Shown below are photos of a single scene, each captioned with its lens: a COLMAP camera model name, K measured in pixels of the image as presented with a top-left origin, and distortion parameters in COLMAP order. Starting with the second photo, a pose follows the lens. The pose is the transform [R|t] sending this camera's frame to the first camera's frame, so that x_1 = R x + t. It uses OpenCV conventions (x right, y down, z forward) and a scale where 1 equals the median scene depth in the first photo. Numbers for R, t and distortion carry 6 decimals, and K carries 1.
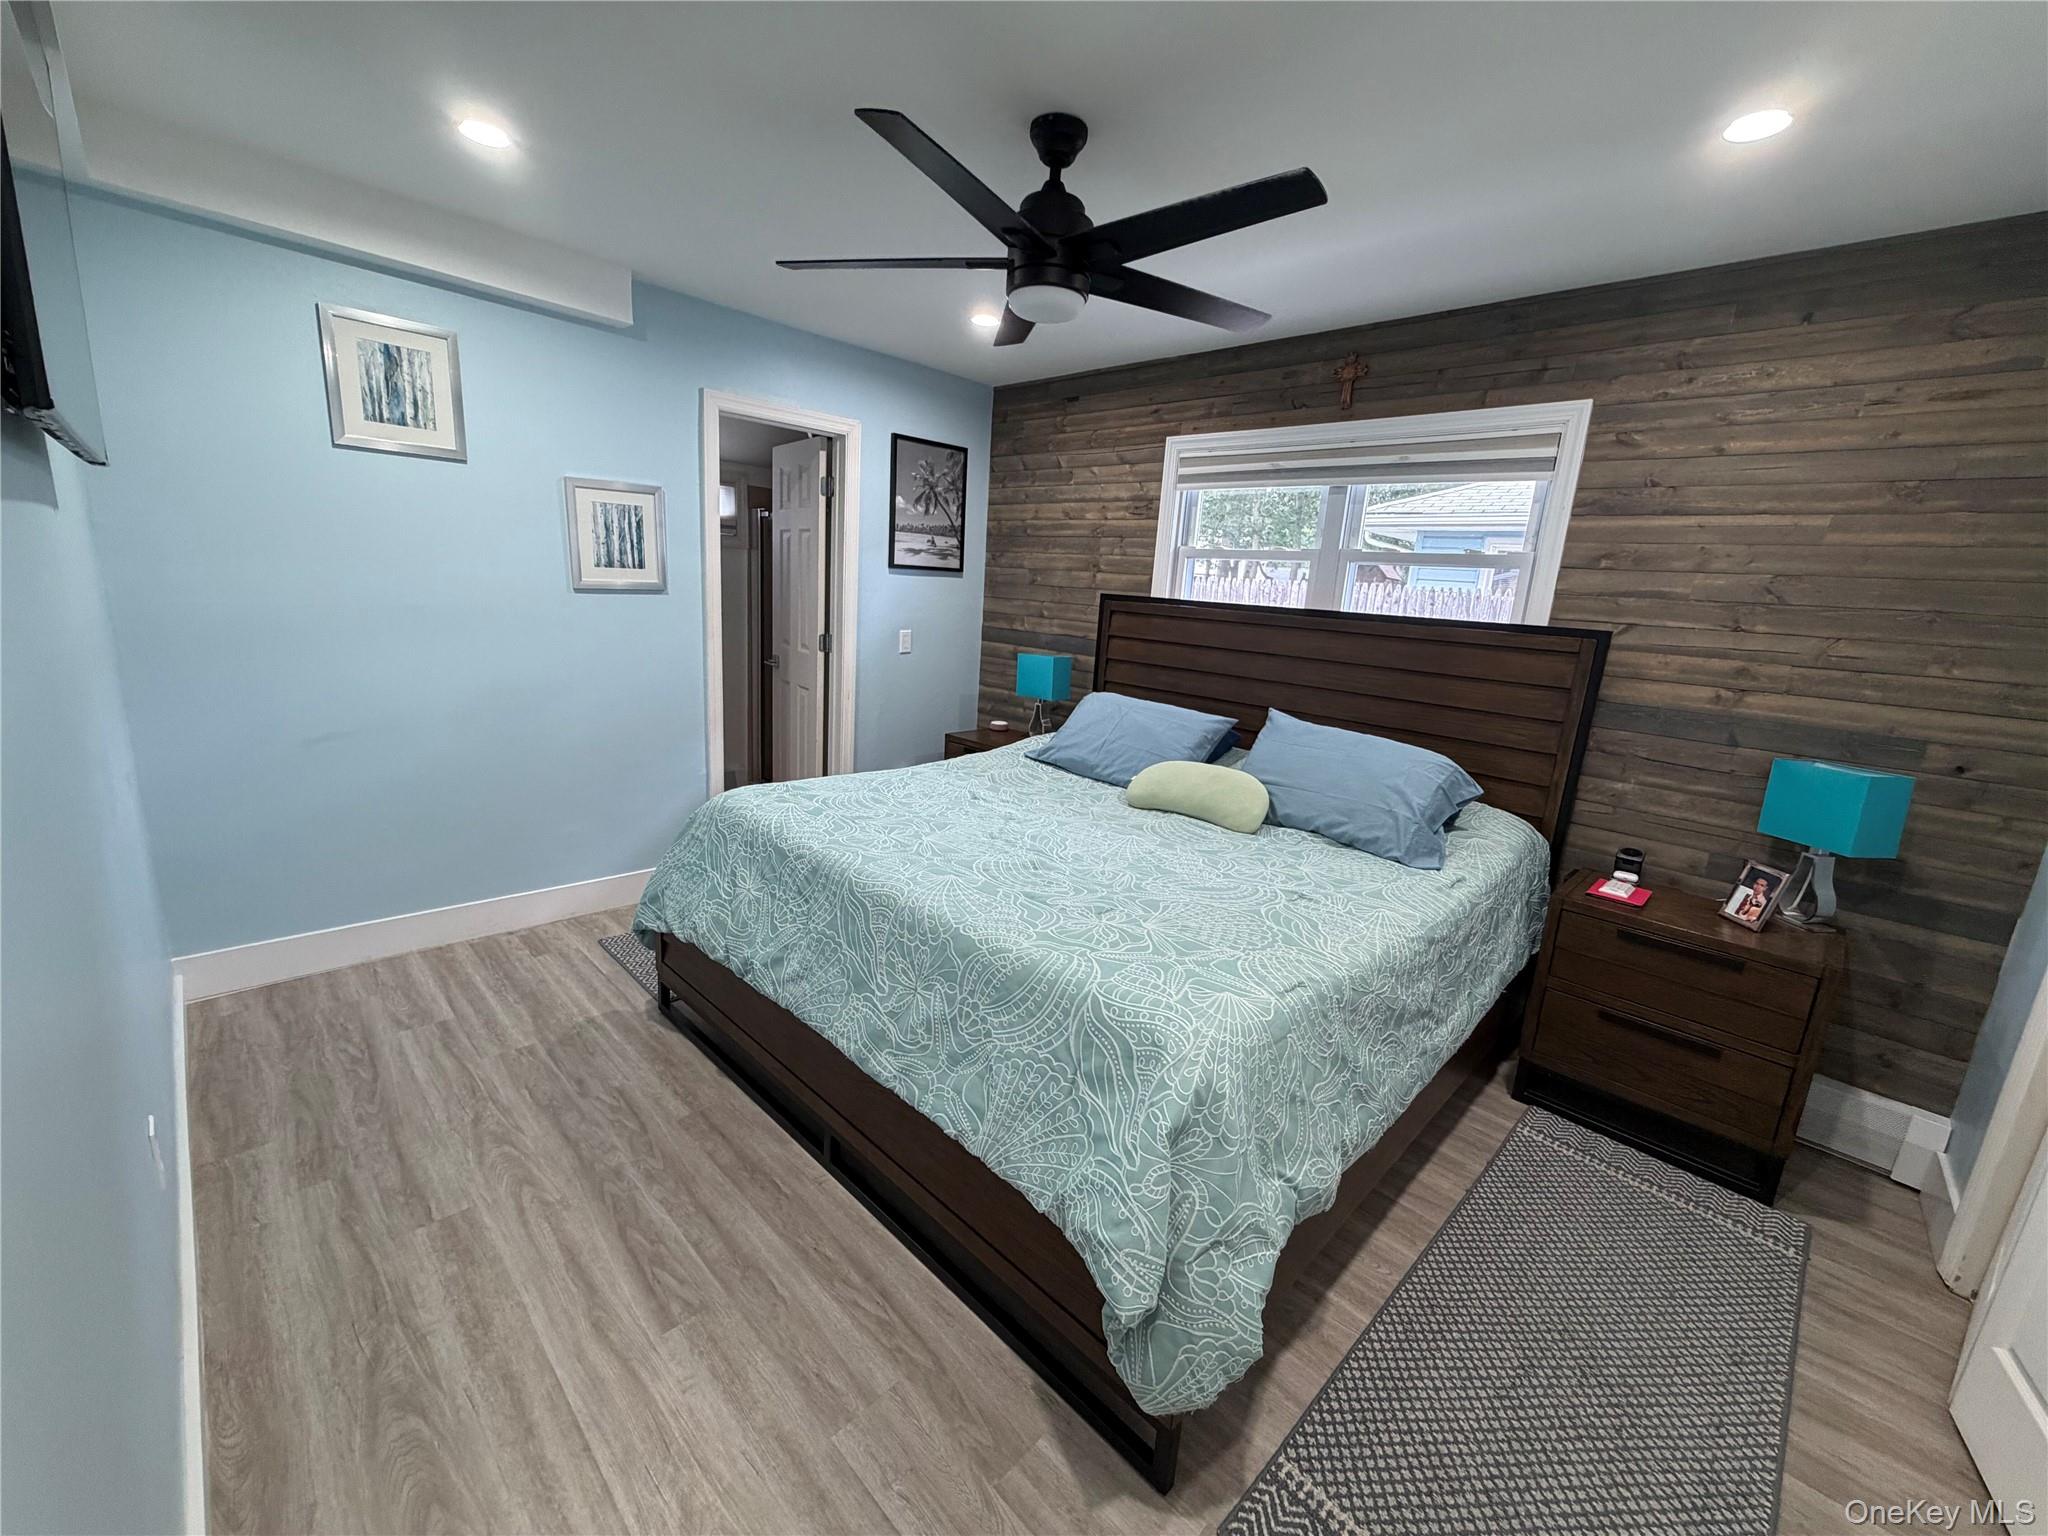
lens RADIAL K [[819.4, 0, 1022.9], [0, 819.4, 770.8], [0, 0, 1]] dist [0.004292, 0.000204]
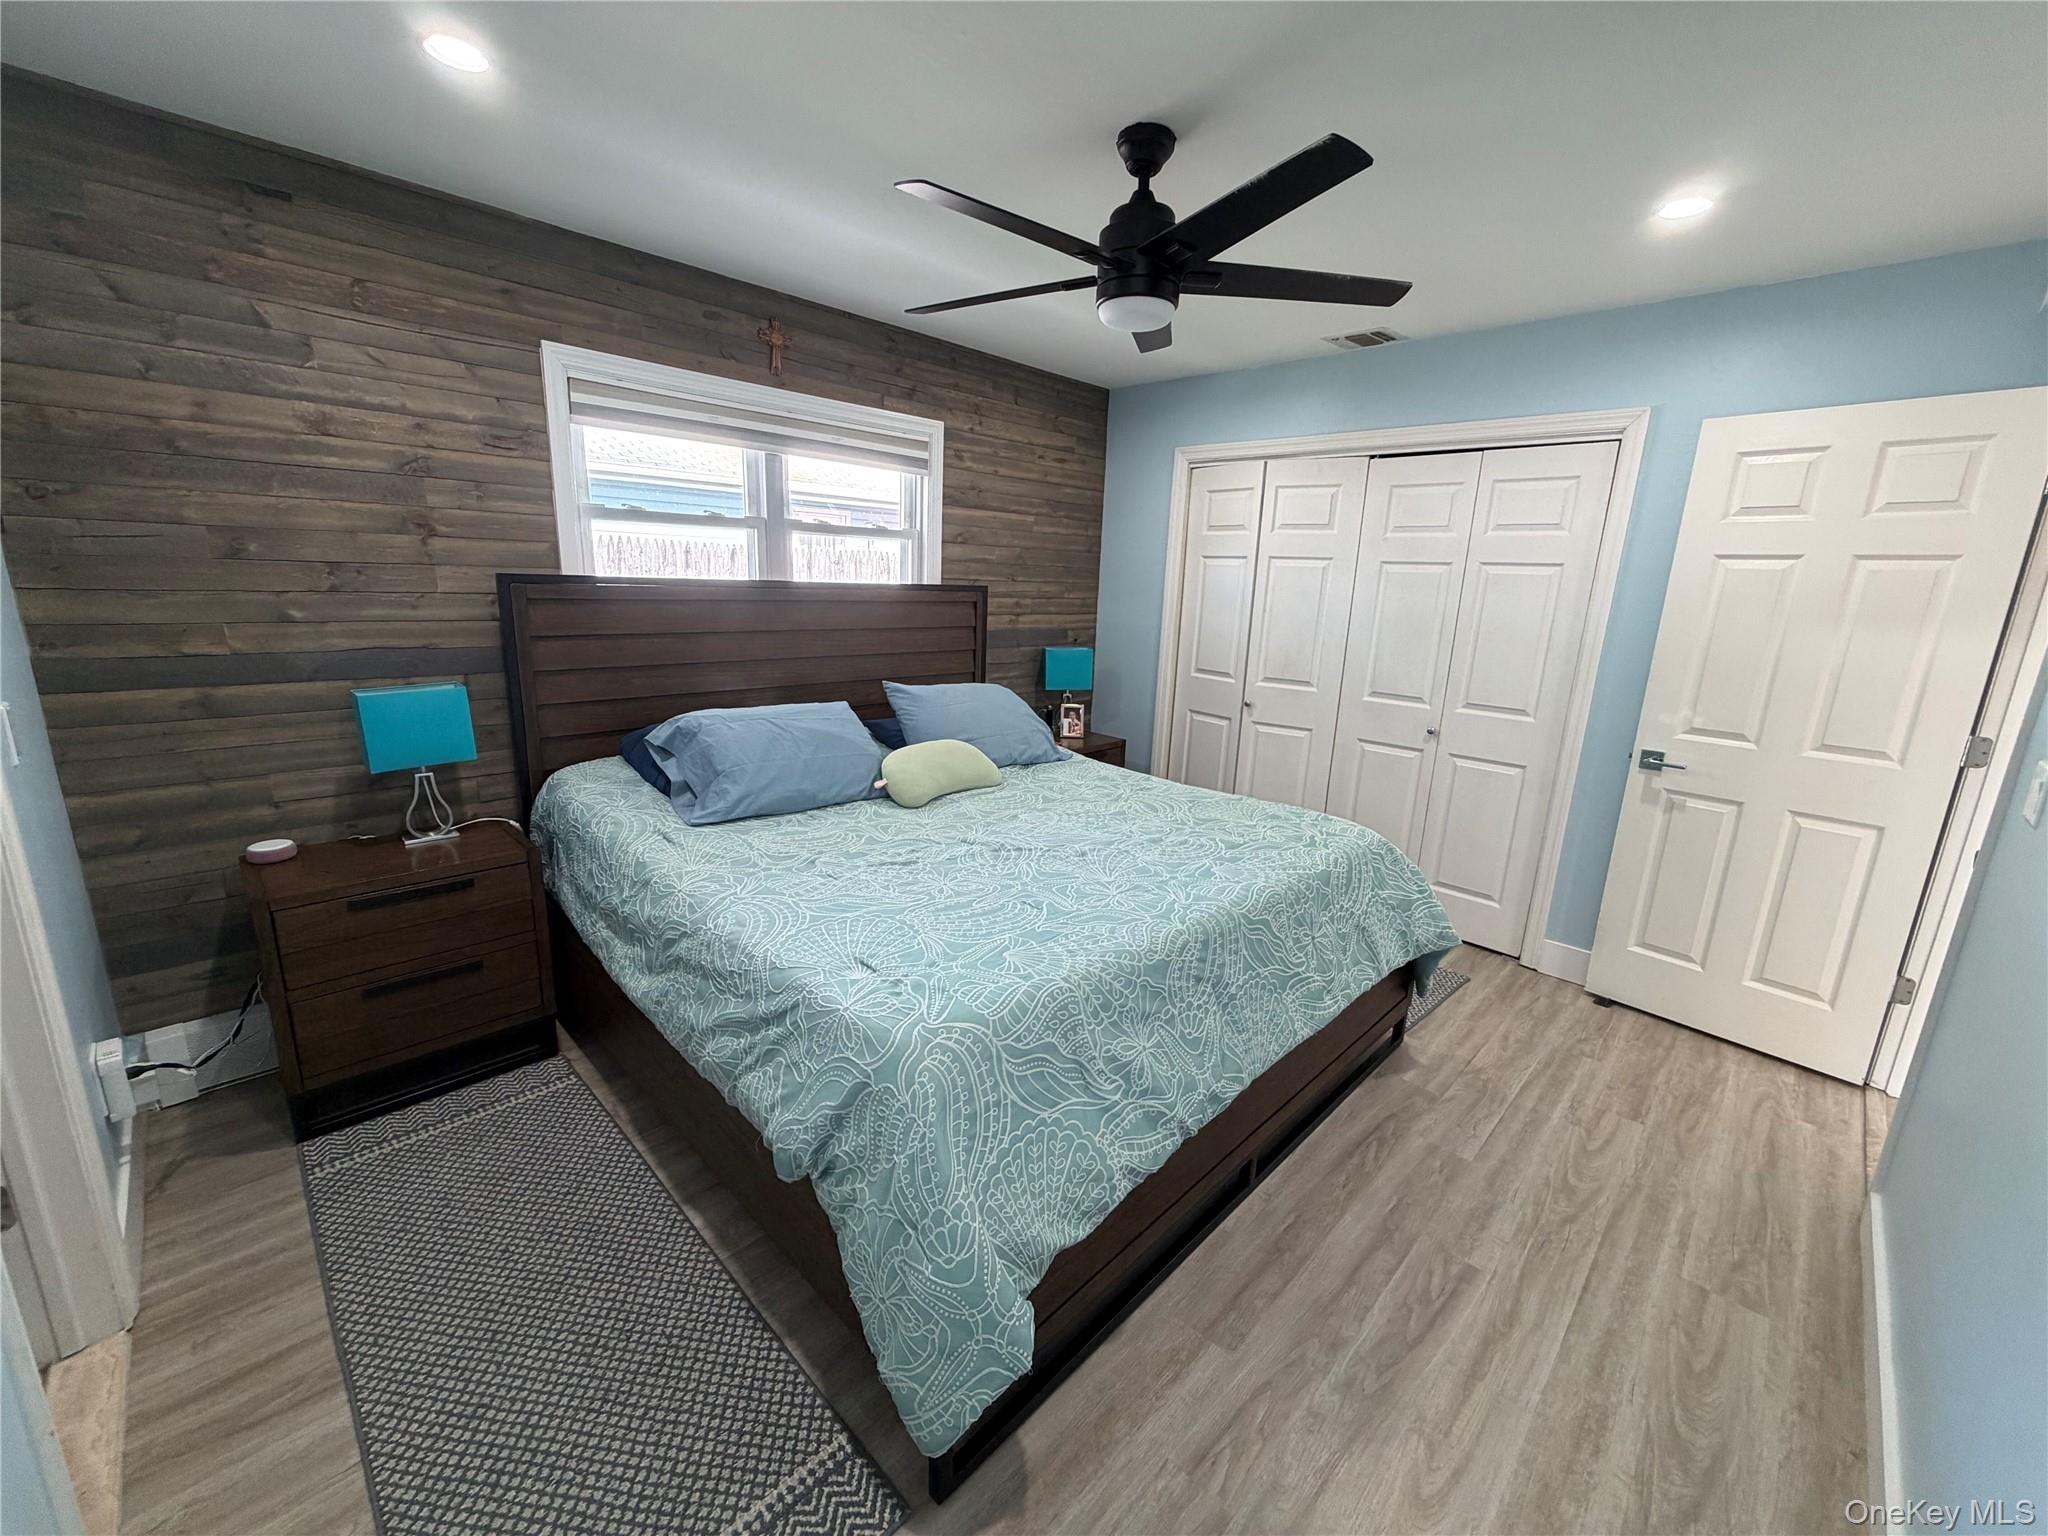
lens RADIAL K [[819.4, 0, 1023.0], [0, 819.4, 767.1], [0, 0, 1]] dist [0.004292, 0.000204]
pose [[0.000754, -0.292562, 0.956246, -0.813983], [0.188213, 0.939198, 0.287198, -0.268017], [-0.982128, 0.179762, 0.055772, 0.874527]]
